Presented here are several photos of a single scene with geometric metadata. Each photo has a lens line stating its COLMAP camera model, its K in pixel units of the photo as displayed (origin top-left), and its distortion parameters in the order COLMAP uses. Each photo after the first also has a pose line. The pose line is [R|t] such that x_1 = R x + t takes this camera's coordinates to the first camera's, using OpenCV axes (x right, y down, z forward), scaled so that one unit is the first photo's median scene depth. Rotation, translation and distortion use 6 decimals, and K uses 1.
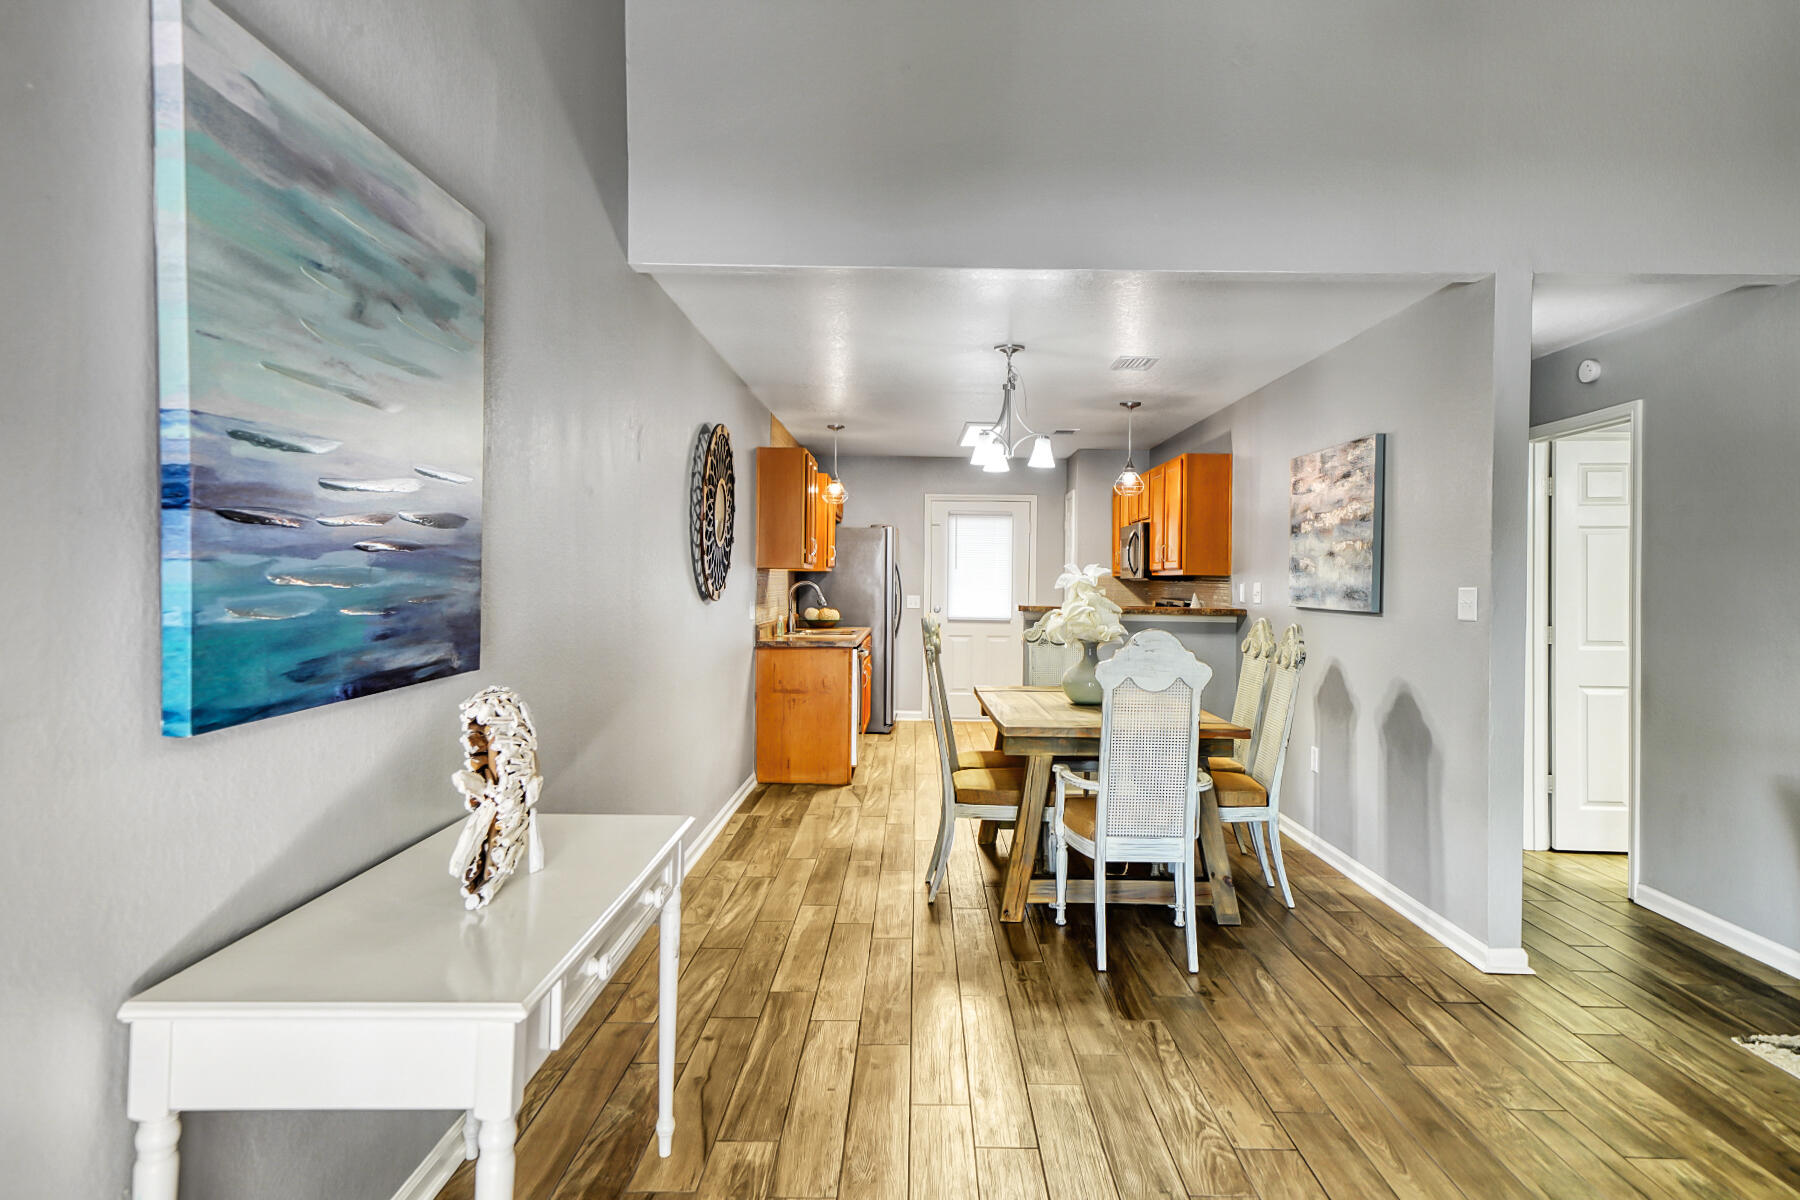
lens RADIAL K [[1103.3, 0, 913.3], [0, 1103.3, 567.3], [0, 0, 1]] dist [0.022783, 0.004842]
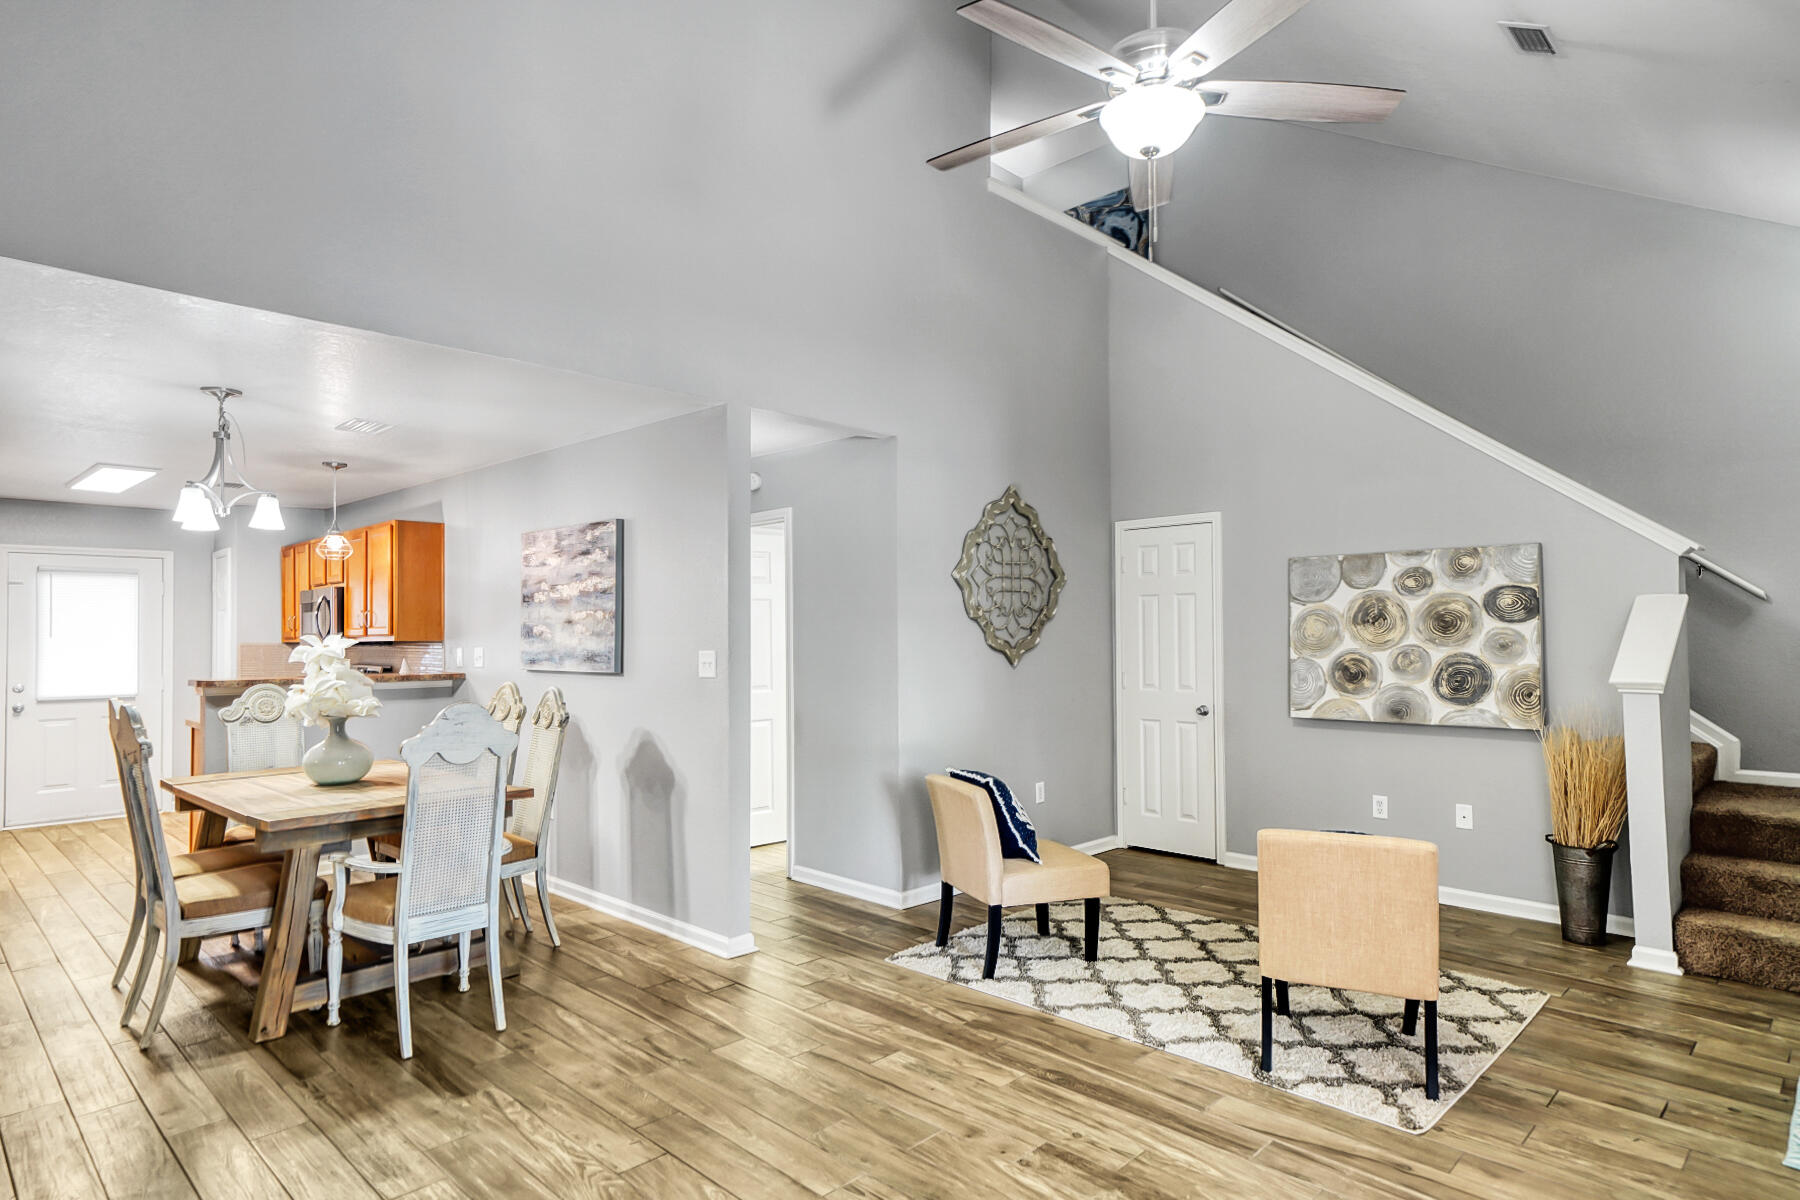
lens RADIAL K [[1004.0, 0, 899.0], [0, 1004.0, 617.9], [0, 0, 1]] dist [0.021187, 0.005441]
pose [[0.700595, -0.005779, 0.713536, -0.130345], [0.009179, 0.999957, -0.000914, -0.013617], [-0.713501, 0.007190, 0.700618, 0.055257]]
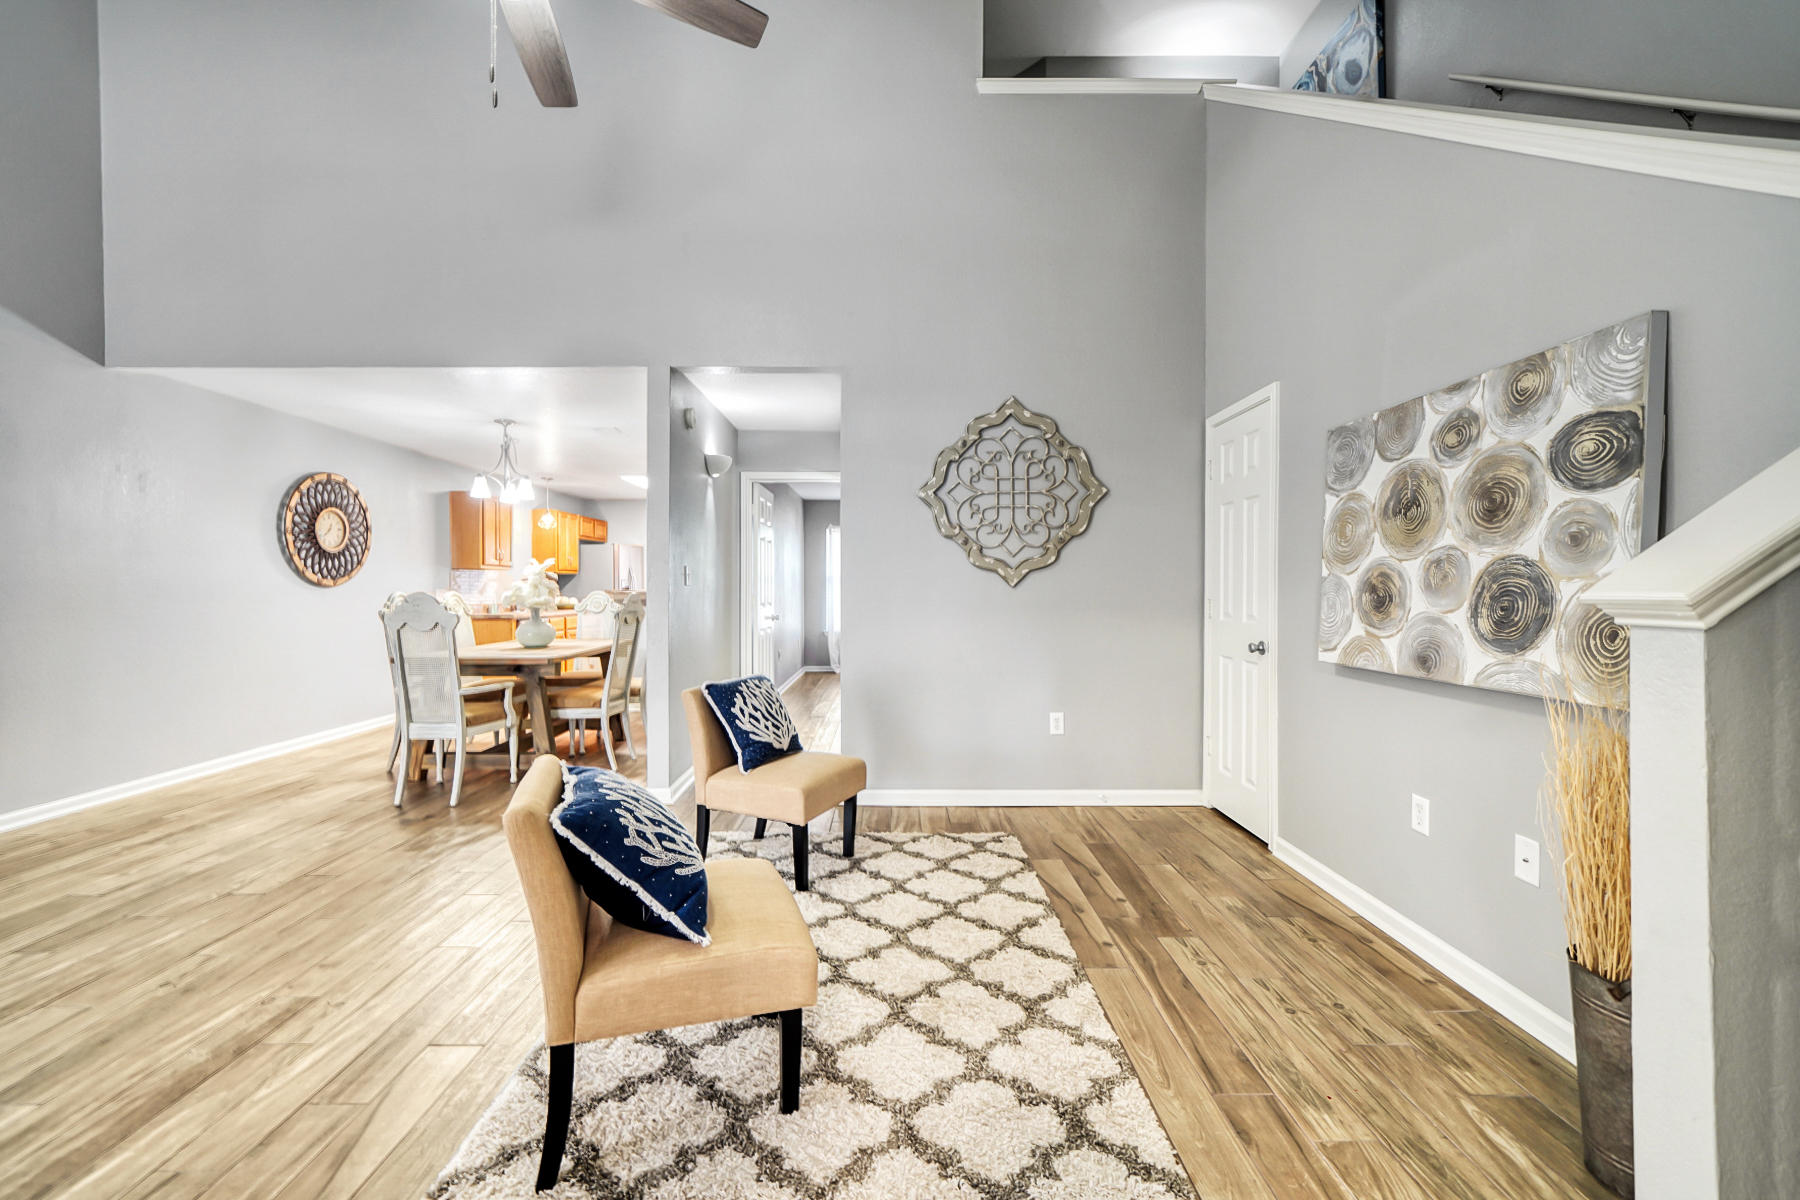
lens RADIAL K [[734.6, 0, 894.3], [0, 734.6, 597.8], [0, 0, 1]] dist [-0.005618, 0.001605]
pose [[0.999897, -0.012938, -0.006261, 0.735515], [0.013068, 0.999690, 0.021182, 0.040303], [0.005985, -0.021262, 0.999756, -0.040924]]
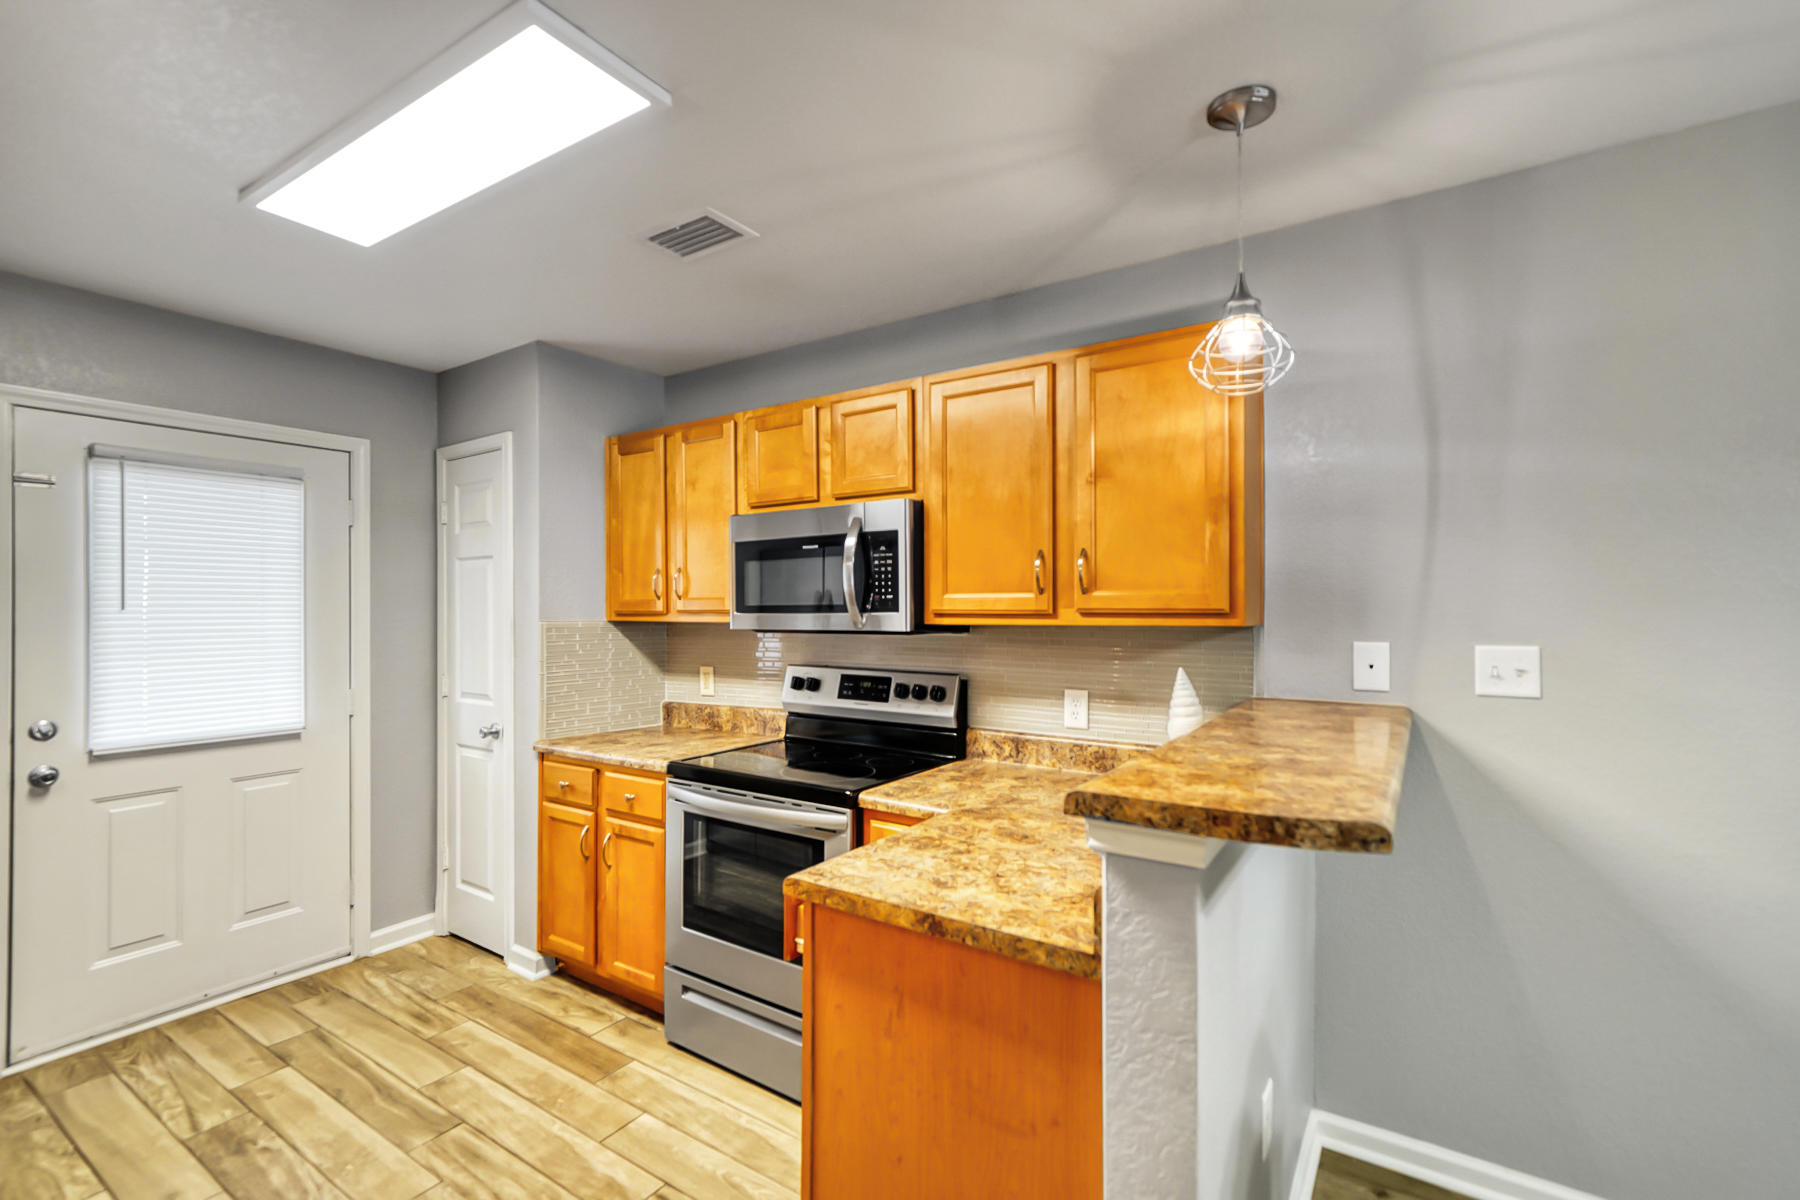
lens RADIAL K [[806.9, 0, 880.7], [0, 806.9, 598.4], [0, 0, 1]] dist [0.001328, 0.003432]
pose [[0.564832, -0.006011, 0.825184, -0.083839], [0.000404, 0.999975, 0.007008, -0.008215], [-0.825206, -0.003625, 0.564821, 1.413027]]
